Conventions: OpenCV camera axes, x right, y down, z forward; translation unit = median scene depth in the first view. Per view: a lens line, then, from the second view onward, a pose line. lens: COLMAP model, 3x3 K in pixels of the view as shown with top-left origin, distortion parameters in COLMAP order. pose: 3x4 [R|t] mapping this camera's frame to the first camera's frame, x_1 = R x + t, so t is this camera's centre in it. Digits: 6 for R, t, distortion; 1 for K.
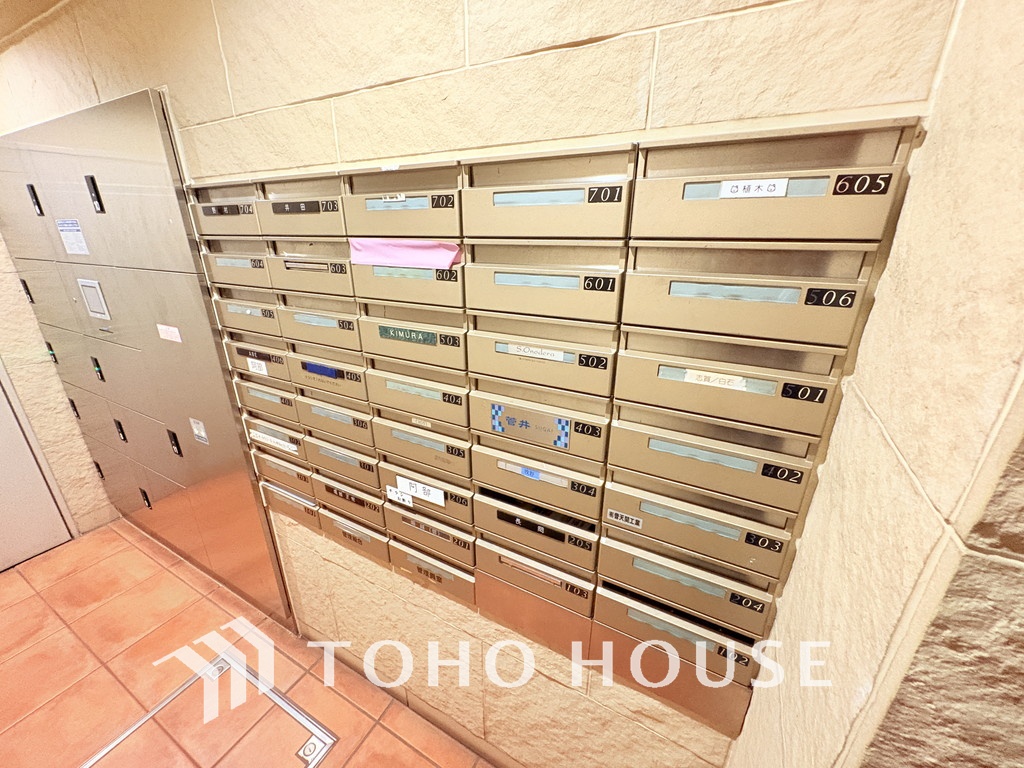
lens RADIAL K [[408.6, 0, 508.6], [0, 408.6, 377.6], [0, 0, 1]] dist [-0.002440, -0.000645]
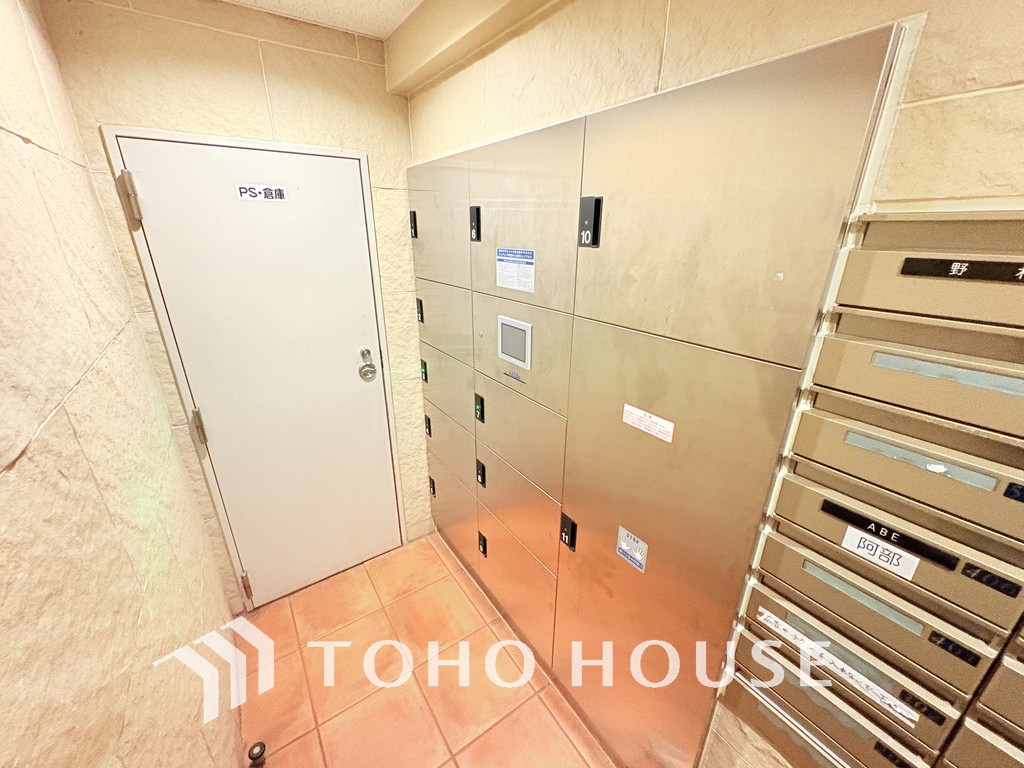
lens RADIAL K [[408.6, 0, 519.3], [0, 408.6, 387.3], [0, 0, 1]] dist [-0.002440, -0.000645]
pose [[0.895581, 0.173197, -0.409801, -0.620869], [-0.170382, 0.984409, 0.043694, -0.133285], [0.410979, 0.030691, 0.911128, 0.226028]]
